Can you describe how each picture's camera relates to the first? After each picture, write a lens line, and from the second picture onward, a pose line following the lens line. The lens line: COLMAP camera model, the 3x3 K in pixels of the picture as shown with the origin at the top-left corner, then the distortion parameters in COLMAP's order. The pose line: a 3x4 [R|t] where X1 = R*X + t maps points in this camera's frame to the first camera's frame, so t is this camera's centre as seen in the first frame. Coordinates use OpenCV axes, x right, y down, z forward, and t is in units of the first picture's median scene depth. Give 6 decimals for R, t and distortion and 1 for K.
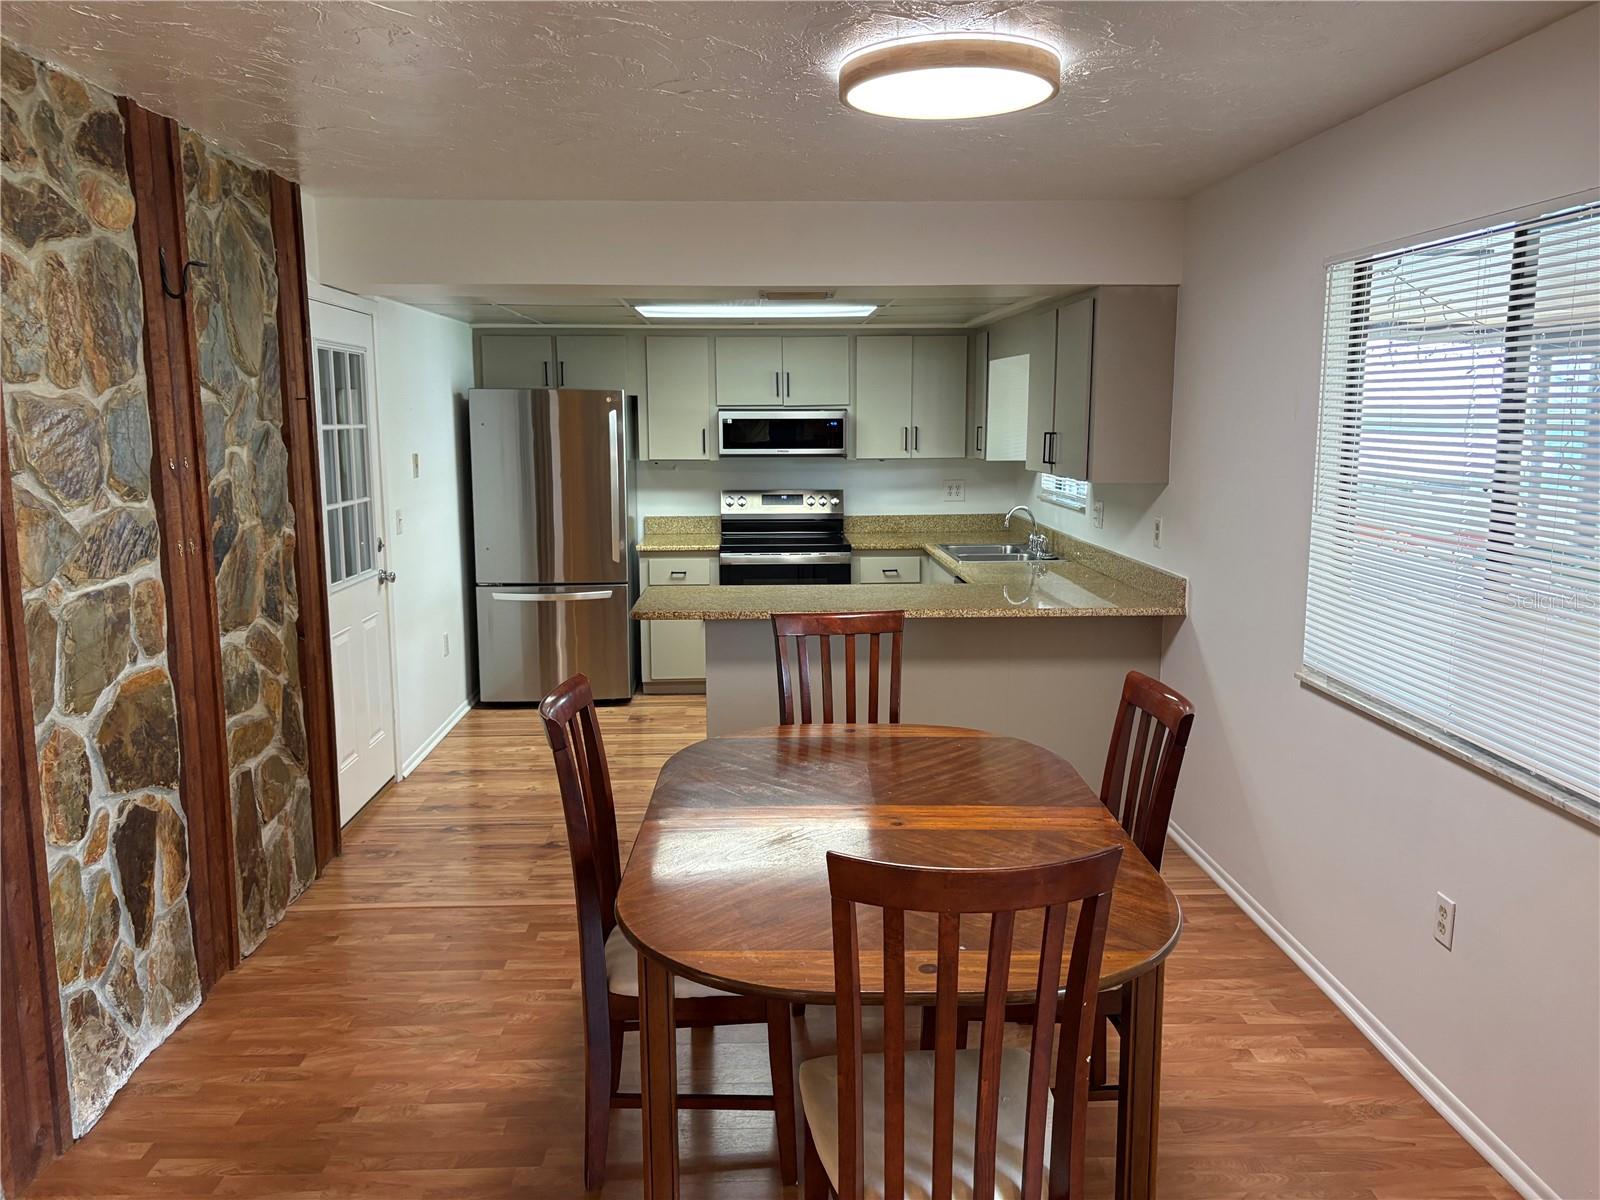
lens RADIAL K [[1213.5, 0, 795.4], [0, 1213.5, 602.3], [0, 0, 1]] dist [0.072982, -0.069174]
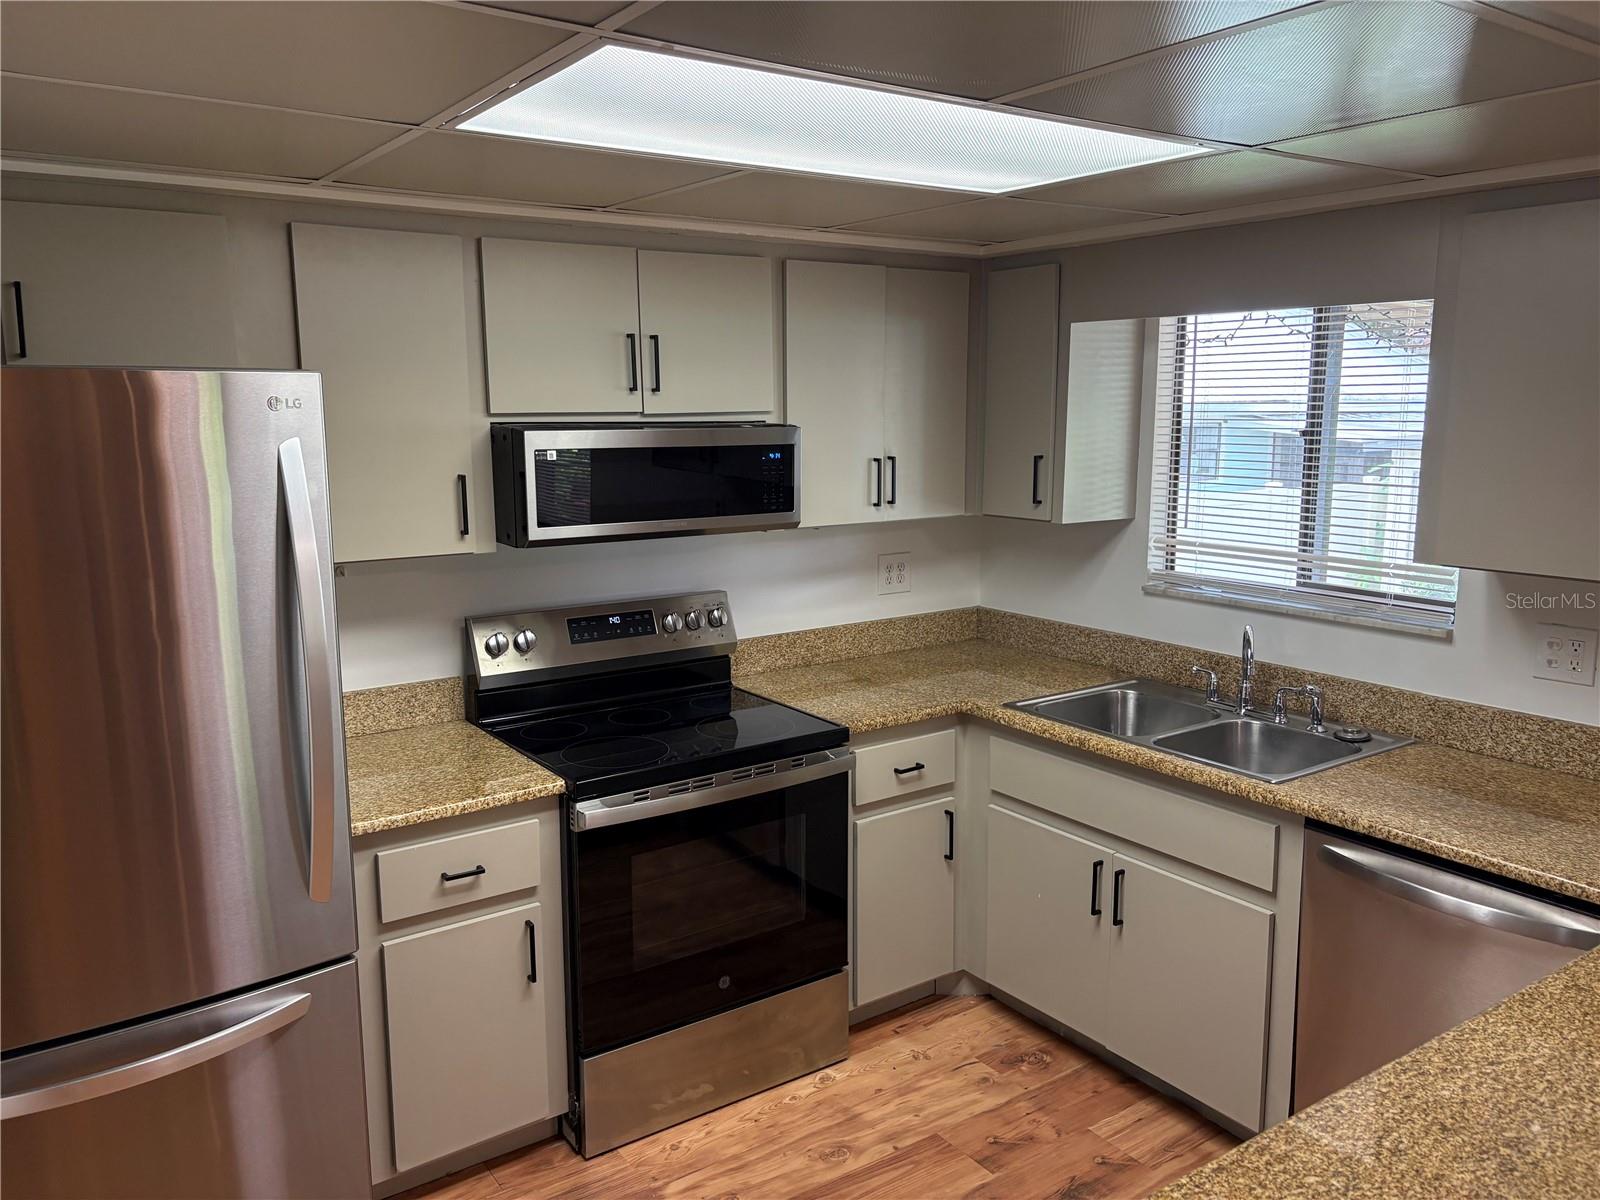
lens RADIAL K [[1213.5, 0, 799.9], [0, 1213.5, 605.9], [0, 0, 1]] dist [0.072982, -0.069174]
pose [[0.840580, -0.087448, 0.534582, -0.195572], [0.081400, 0.996069, 0.034945, -0.106283], [-0.535536, 0.014141, 0.844394, 0.620761]]
